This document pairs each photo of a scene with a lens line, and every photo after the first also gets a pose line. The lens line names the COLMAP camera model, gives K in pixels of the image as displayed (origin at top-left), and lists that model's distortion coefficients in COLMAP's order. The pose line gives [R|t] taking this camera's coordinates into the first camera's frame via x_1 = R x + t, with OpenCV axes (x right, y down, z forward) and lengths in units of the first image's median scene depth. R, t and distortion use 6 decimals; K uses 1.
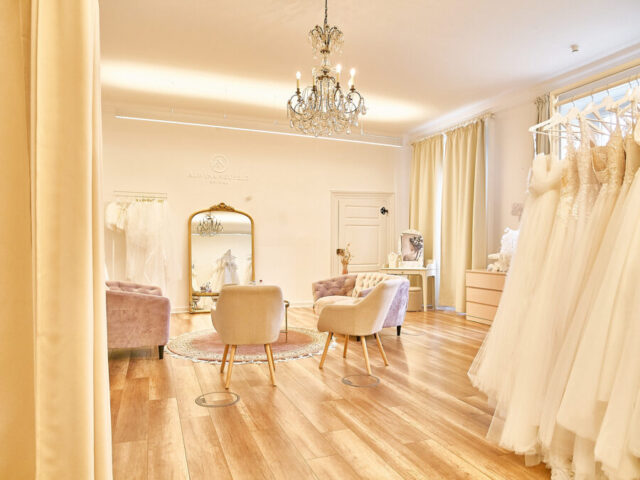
lens RADIAL K [[428.6, 0, 320.0], [0, 428.6, 240.0], [0, 0, 1]] dist [-0.024333, -0.000374]
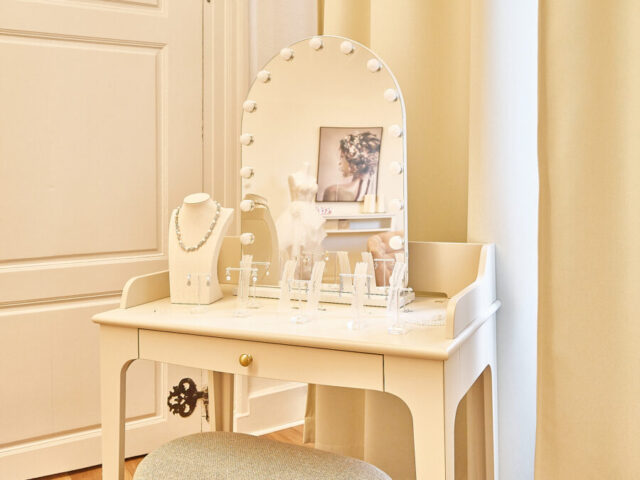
lens RADIAL K [[643.4, 0, 320.0], [0, 643.4, 240.0], [0, 0, 1]] dist [0.000392, 0.003136]
pose [[0.986736, -0.024936, 0.160406, 0.182574], [0.004594, 0.992025, 0.125959, 0.018430], [-0.162268, -0.123551, 0.978981, 0.812176]]
